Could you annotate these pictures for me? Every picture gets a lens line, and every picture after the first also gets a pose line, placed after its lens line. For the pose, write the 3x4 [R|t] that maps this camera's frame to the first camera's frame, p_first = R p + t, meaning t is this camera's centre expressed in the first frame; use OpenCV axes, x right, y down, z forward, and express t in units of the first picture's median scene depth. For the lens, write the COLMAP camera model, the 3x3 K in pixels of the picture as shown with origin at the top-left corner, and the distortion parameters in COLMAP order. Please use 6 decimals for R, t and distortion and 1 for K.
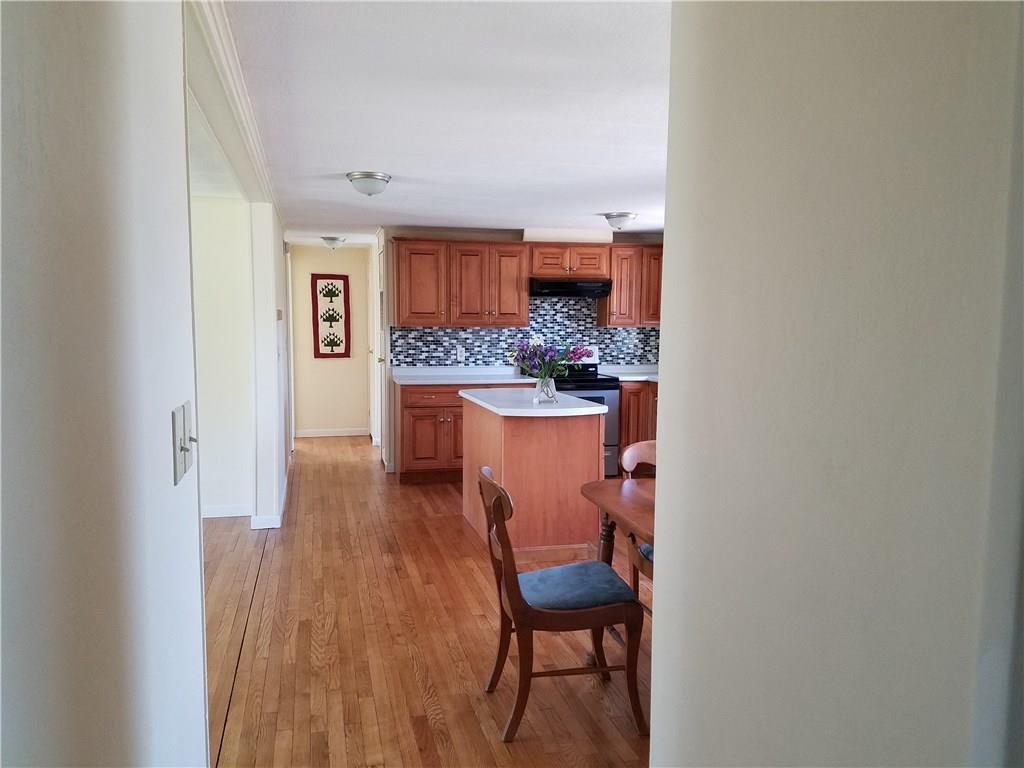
lens RADIAL K [[767.1, 0, 512.0], [0, 767.1, 384.0], [0, 0, 1]] dist [0.158426, 0.000274]
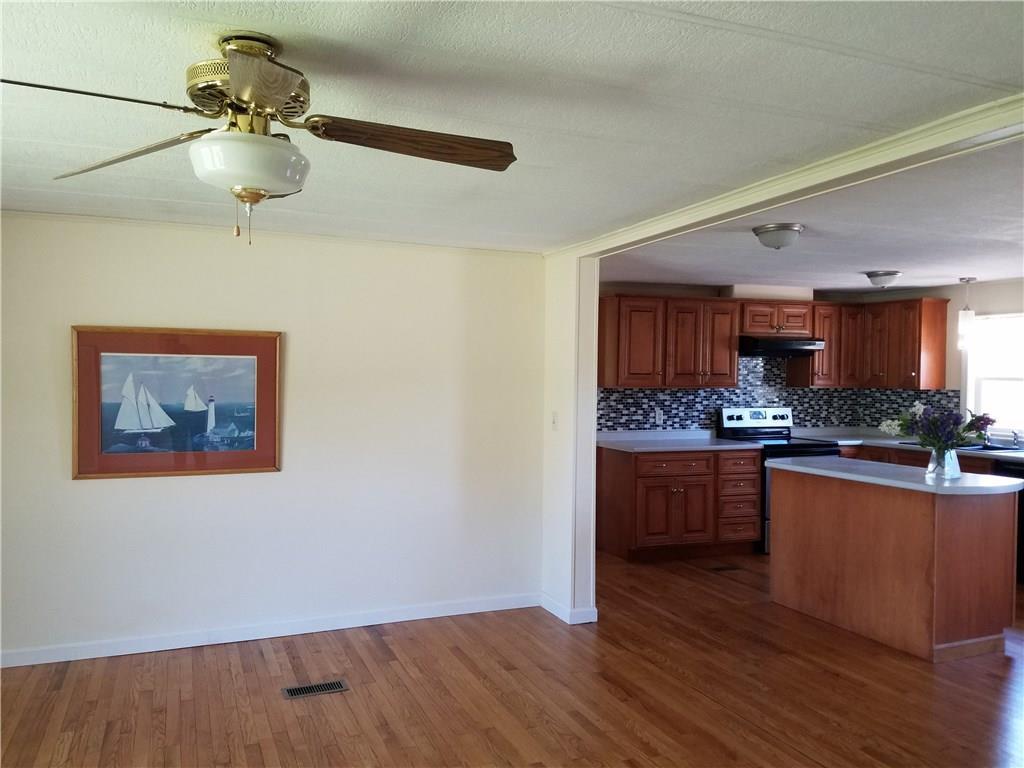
lens RADIAL K [[775.1, 0, 512.0], [0, 775.1, 384.0], [0, 0, 1]] dist [0.158236, -0.234226]
pose [[0.988636, 0.000454, 0.150326, -0.390126], [0.009575, 0.997775, -0.065986, -0.018626], [-0.150022, 0.066675, 0.986432, 0.095519]]
